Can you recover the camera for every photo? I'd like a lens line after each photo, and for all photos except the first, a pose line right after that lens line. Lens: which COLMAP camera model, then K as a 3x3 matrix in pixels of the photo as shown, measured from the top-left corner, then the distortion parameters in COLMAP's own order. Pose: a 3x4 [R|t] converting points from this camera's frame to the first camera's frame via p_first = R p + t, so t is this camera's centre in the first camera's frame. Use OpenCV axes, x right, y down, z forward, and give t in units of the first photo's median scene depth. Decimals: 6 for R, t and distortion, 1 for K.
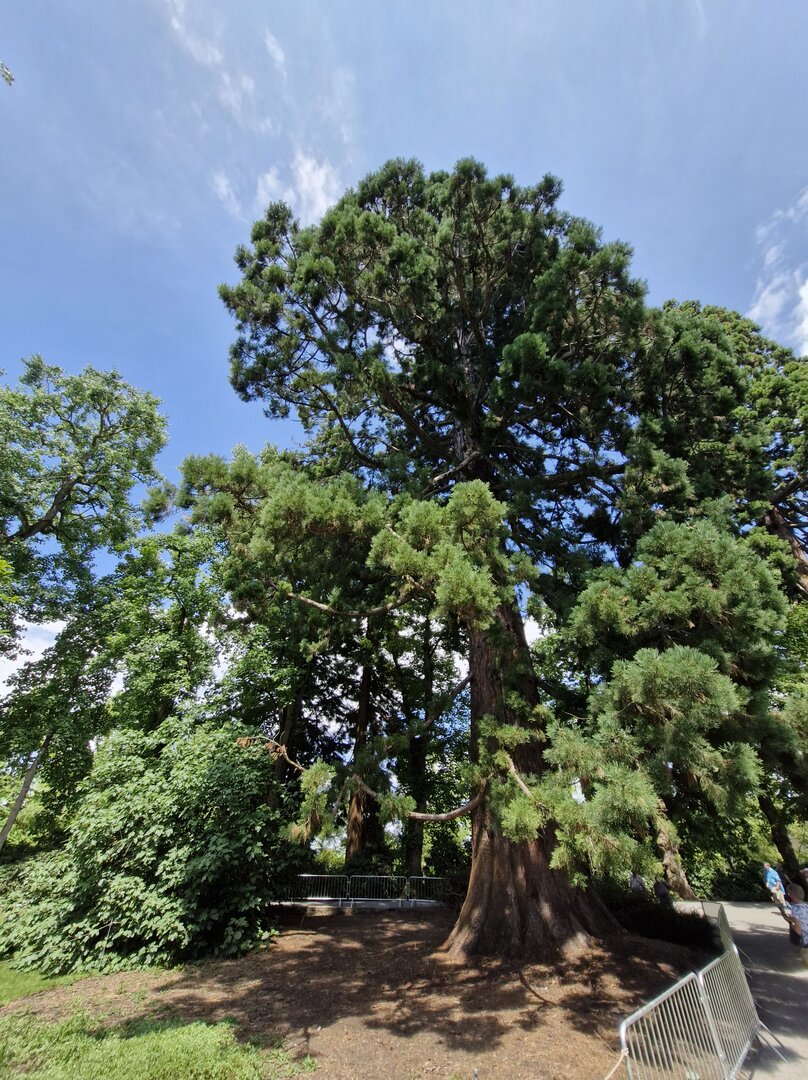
lens RADIAL K [[427.9, 0, 400.1], [0, 427.9, 535.5], [0, 0, 1]] dist [-0.002178, -0.000302]
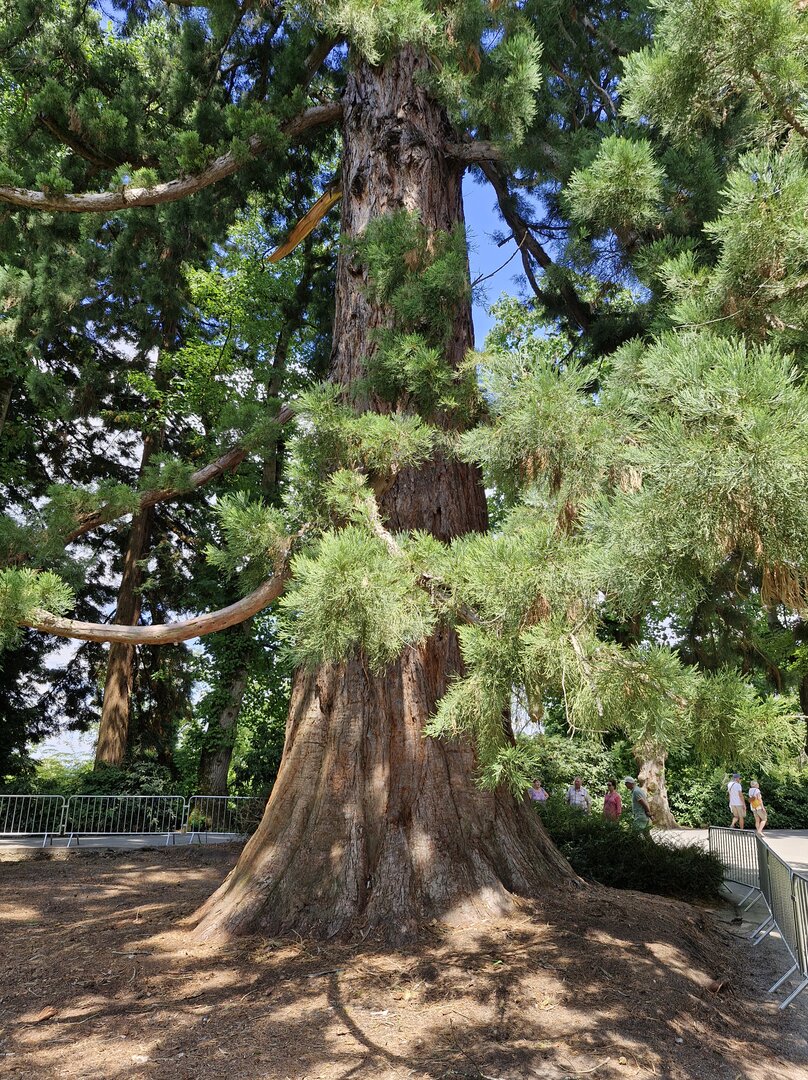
lens RADIAL K [[730.0, 0, 407.3], [0, 730.0, 540.1], [0, 0, 1]] dist [0.019069, -0.017541]
pose [[0.980579, 0.060053, 0.186702, 0.181297], [-0.116760, 0.943634, 0.309712, 0.377807], [-0.157579, -0.325497, 0.932320, 0.437966]]
